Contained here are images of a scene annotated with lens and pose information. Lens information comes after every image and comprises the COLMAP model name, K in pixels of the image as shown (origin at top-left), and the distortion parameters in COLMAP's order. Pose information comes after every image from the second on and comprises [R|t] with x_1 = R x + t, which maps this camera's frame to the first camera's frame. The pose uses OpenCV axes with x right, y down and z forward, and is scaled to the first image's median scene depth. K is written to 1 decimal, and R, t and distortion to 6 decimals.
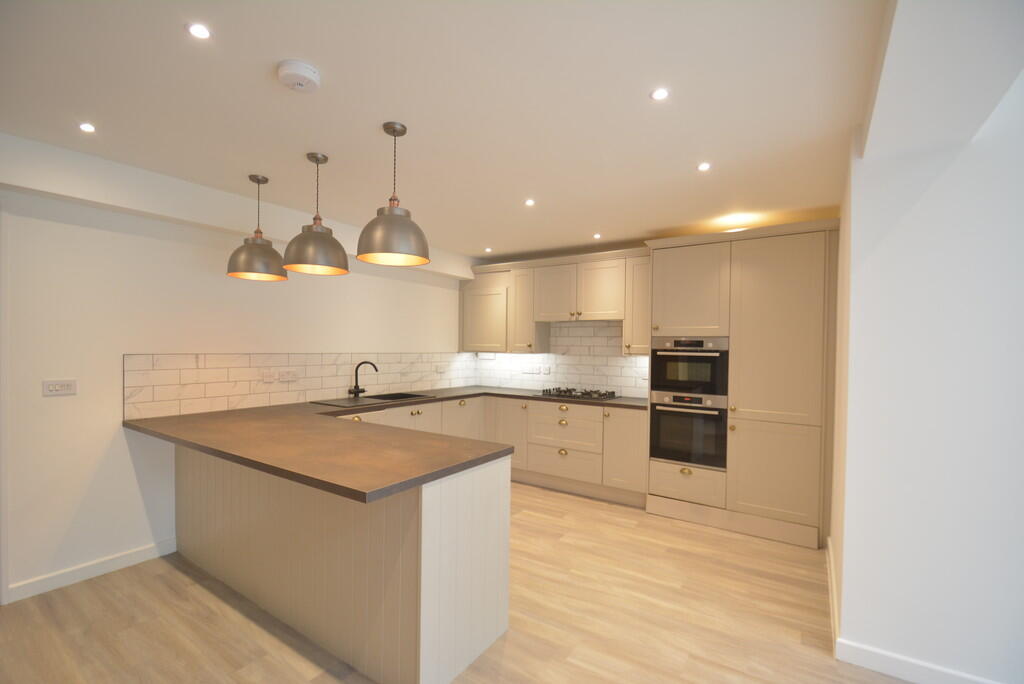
lens RADIAL K [[455.2, 0, 510.6], [0, 455.2, 352.7], [0, 0, 1]] dist [-0.002748, -0.000302]
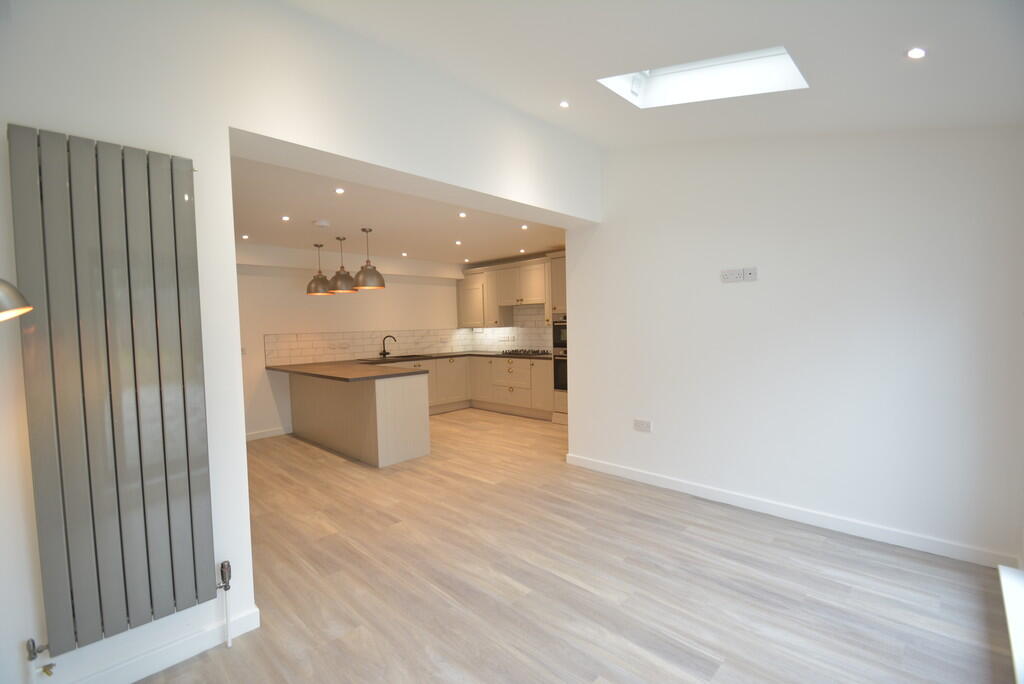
lens RADIAL K [[455.2, 0, 510.6], [0, 455.2, 352.7], [0, 0, 1]] dist [-0.002748, -0.000302]
pose [[0.982863, -0.027395, -0.182290, 0.408291], [0.036712, 0.998176, 0.047935, 0.016814], [0.180644, -0.053806, 0.982076, -0.545257]]
